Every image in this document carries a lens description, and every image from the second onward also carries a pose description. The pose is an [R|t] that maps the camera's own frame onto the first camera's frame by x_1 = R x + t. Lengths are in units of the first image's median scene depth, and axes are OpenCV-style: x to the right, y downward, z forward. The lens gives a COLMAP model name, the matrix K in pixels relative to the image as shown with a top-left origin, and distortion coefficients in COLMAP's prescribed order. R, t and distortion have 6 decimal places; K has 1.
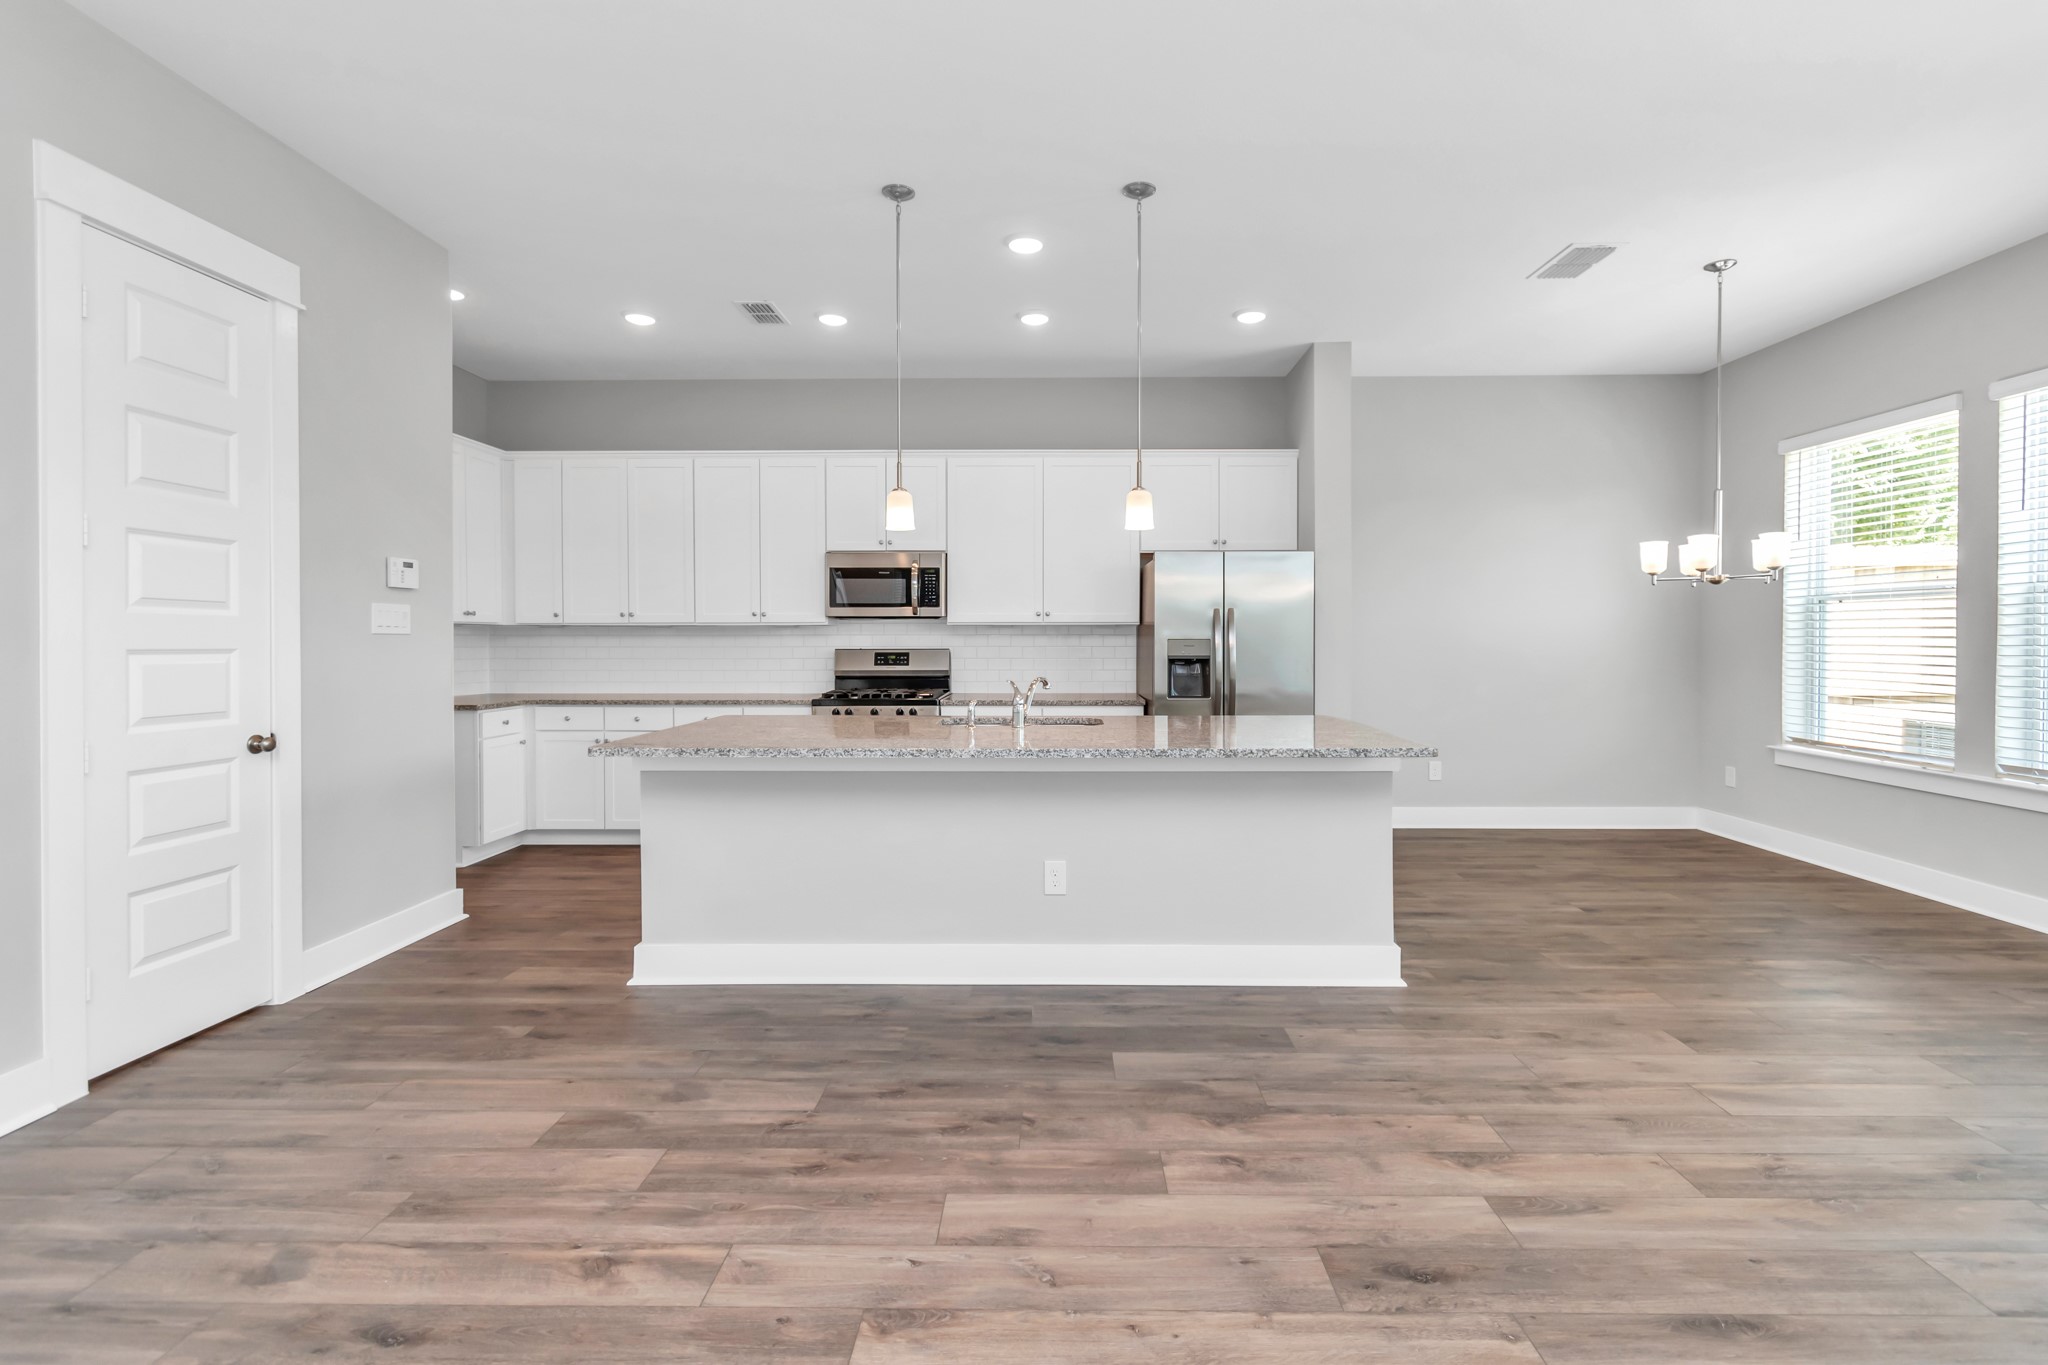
lens RADIAL K [[929.6, 0, 1034.1], [0, 929.6, 653.6], [0, 0, 1]] dist [-0.000876, 0.000144]
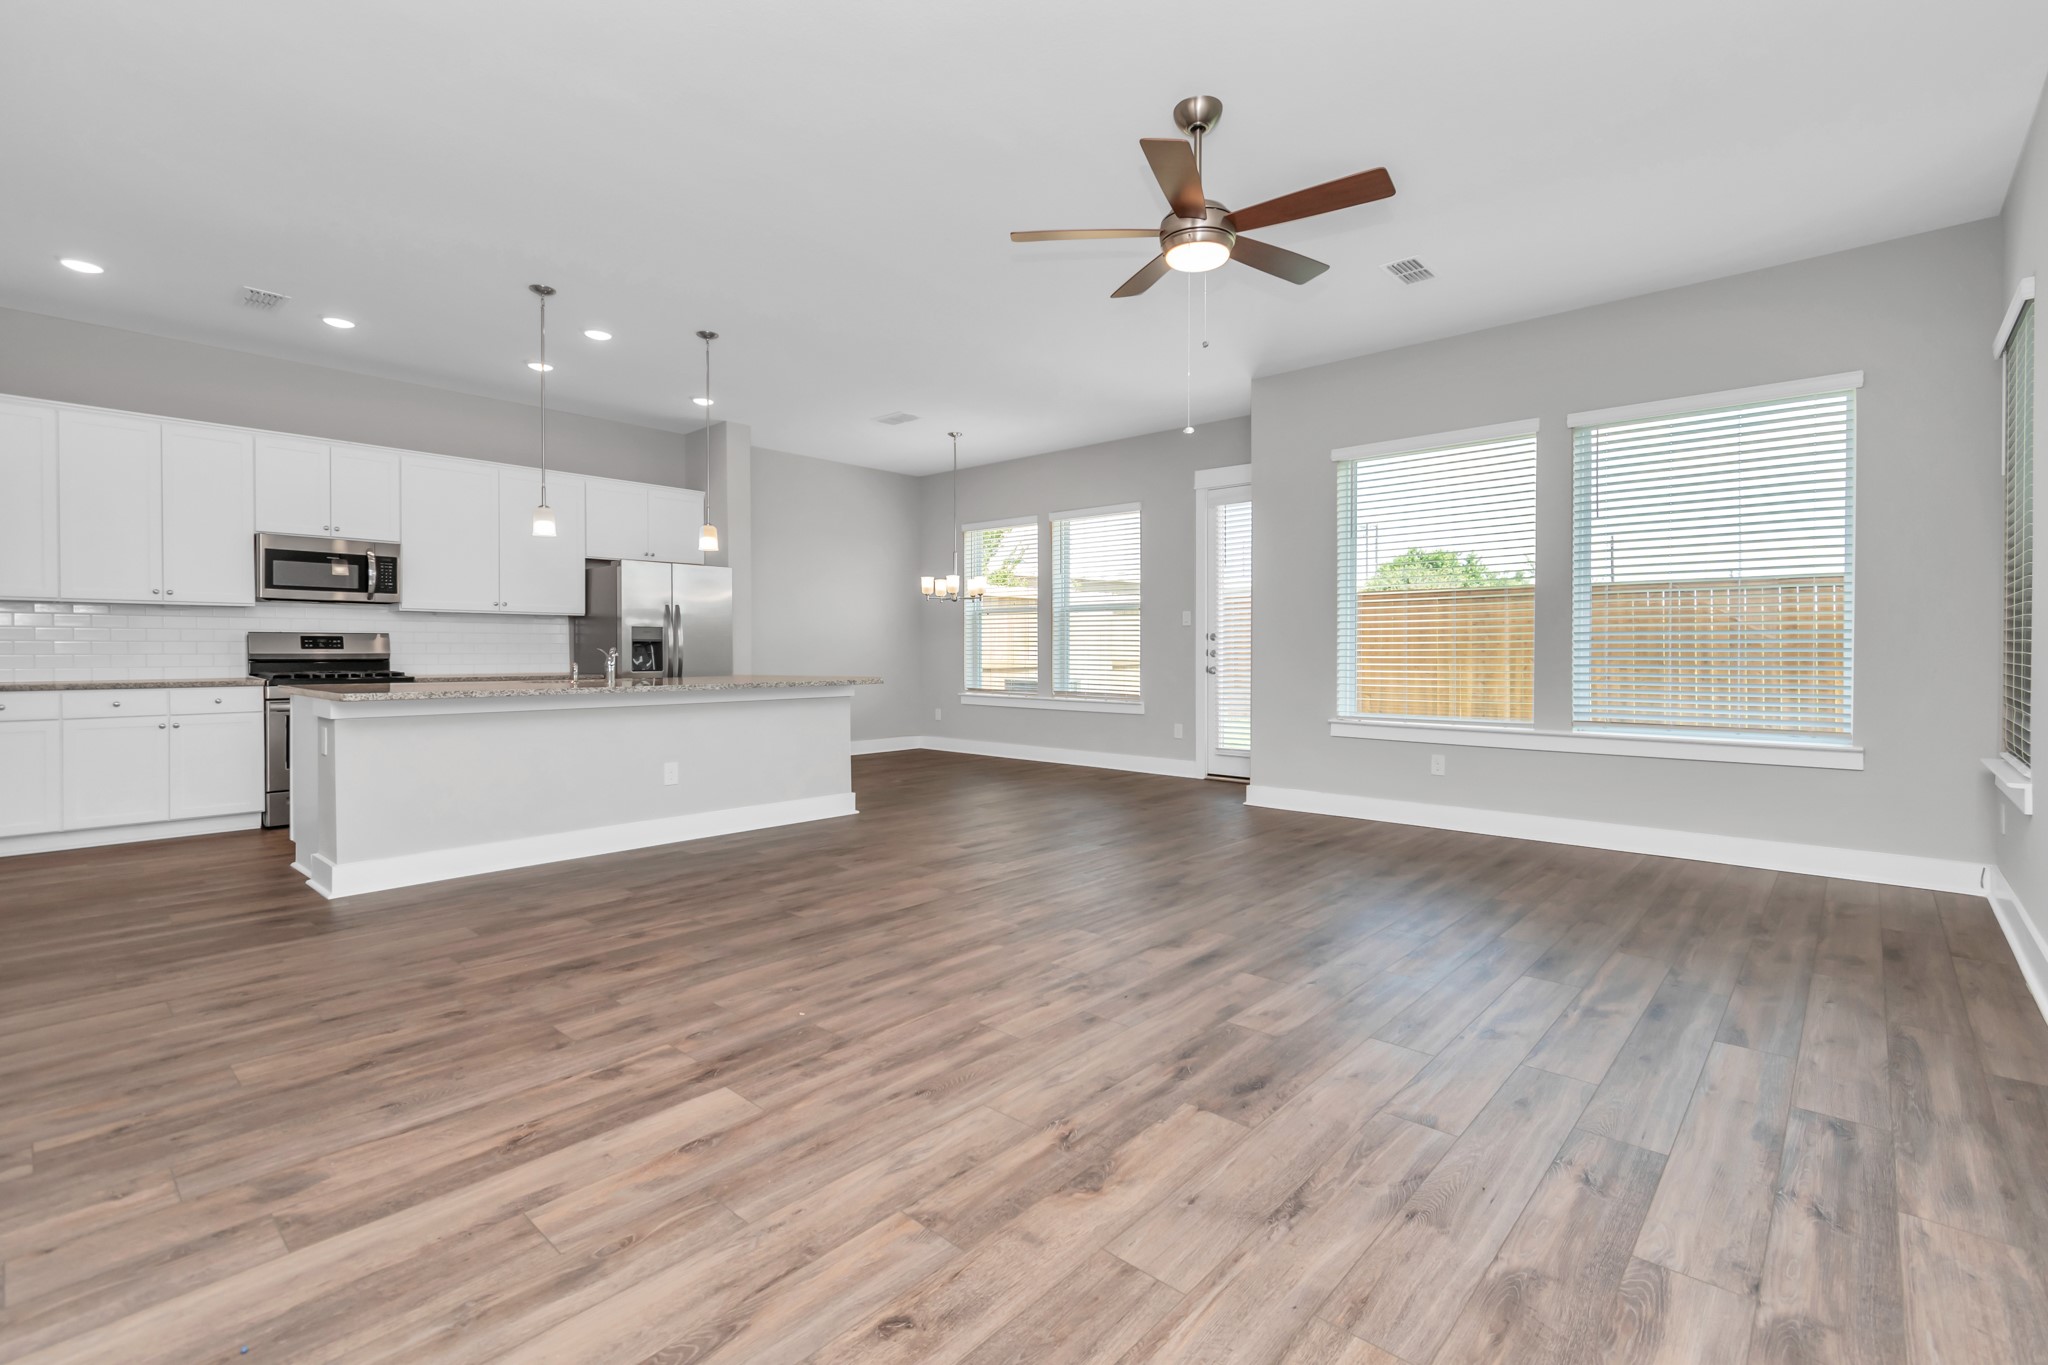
lens RADIAL K [[902.9, 0, 1055.8], [0, 902.9, 655.6], [0, 0, 1]] dist [-0.009580, -0.000408]
pose [[0.643477, -0.003505, 0.765457, -0.636294], [0.011122, 0.999927, -0.004770, 0.054926], [-0.765384, 0.011583, 0.643469, -0.399875]]
